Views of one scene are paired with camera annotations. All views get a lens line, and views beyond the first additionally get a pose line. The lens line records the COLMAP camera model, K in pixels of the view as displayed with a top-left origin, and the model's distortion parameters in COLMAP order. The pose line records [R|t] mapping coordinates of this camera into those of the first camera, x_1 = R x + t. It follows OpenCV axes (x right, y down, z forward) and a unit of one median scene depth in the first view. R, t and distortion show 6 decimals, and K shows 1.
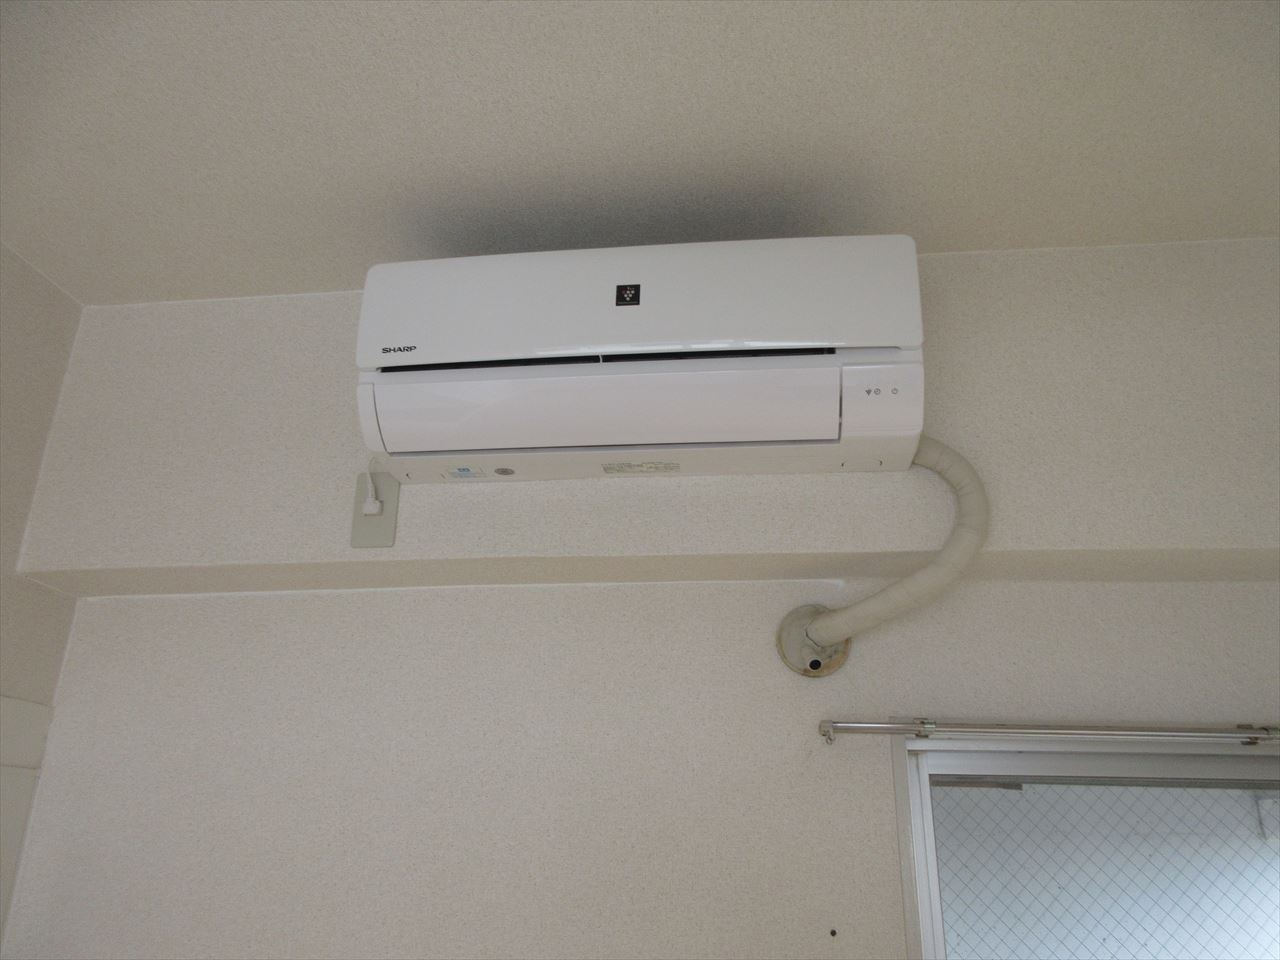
lens RADIAL K [[913.4, 0, 640.0], [0, 913.4, 480.0], [0, 0, 1]] dist [-0.004672, -0.007665]
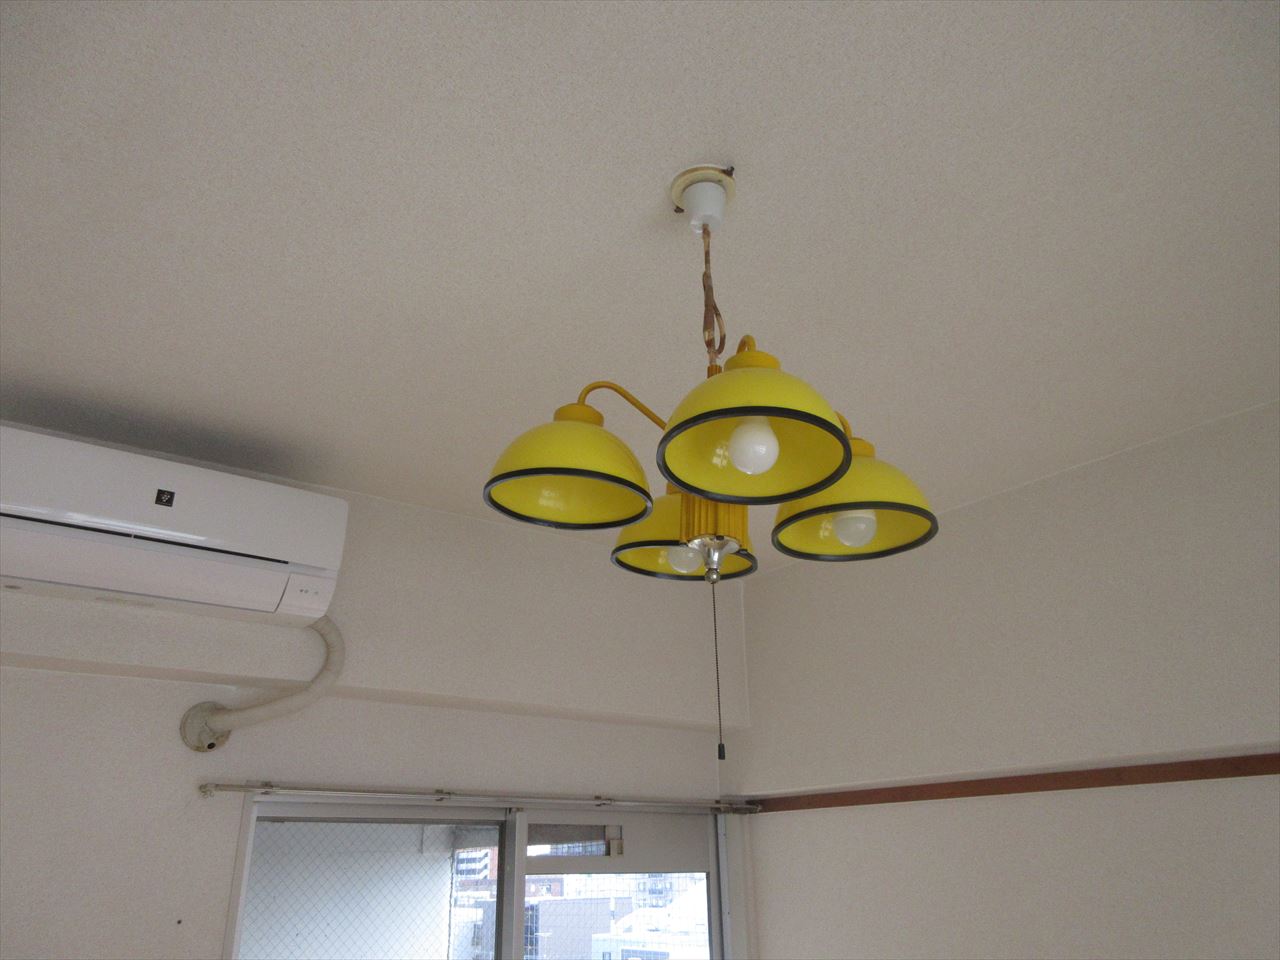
lens RADIAL K [[913.4, 0, 640.0], [0, 913.4, 480.0], [0, 0, 1]] dist [-0.004672, -0.007665]
pose [[0.695112, 0.241980, 0.676952, -0.463554], [-0.228121, 0.967227, -0.111500, -0.228498], [-0.681747, -0.076922, 0.727532, -0.583645]]
